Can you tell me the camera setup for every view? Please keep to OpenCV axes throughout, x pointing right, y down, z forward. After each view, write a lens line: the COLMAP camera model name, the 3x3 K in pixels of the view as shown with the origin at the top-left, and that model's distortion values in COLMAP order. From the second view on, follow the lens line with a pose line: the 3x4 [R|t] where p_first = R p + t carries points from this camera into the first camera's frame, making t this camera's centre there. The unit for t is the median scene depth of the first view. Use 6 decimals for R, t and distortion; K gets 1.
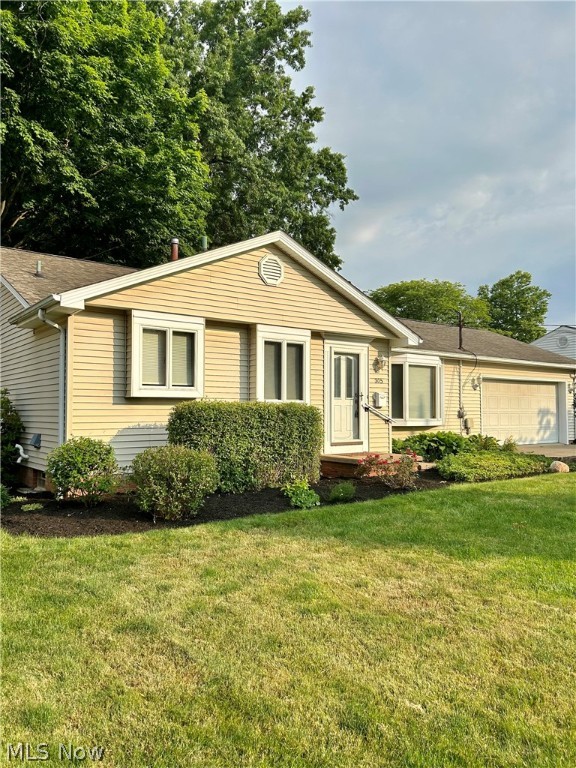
lens RADIAL K [[569.0, 0, 290.7], [0, 569.0, 399.2], [0, 0, 1]] dist [0.082922, -0.043682]
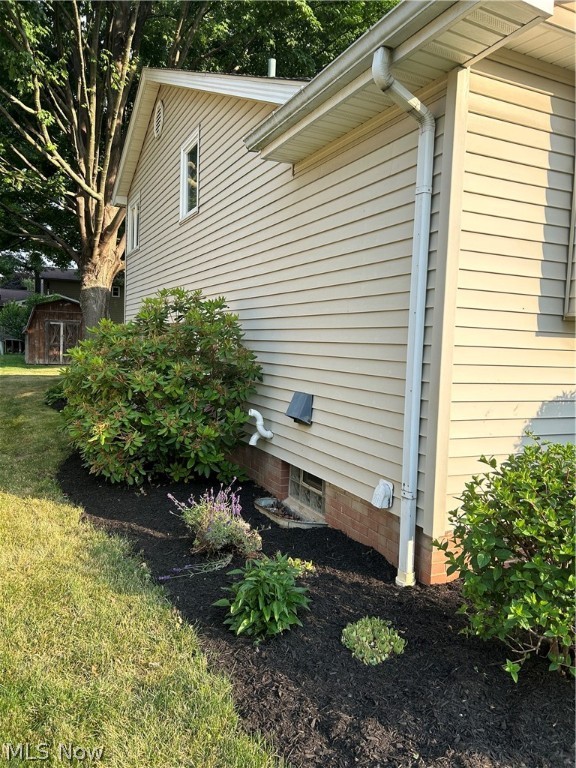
lens RADIAL K [[569.0, 0, 286.8], [0, 569.0, 385.7], [0, 0, 1]] dist [0.082922, -0.043682]
pose [[0.975067, 0.053296, -0.215417, -0.382728], [-0.032910, 0.994727, 0.097139, 0.010662], [0.219458, -0.087628, 0.971679, 0.600161]]
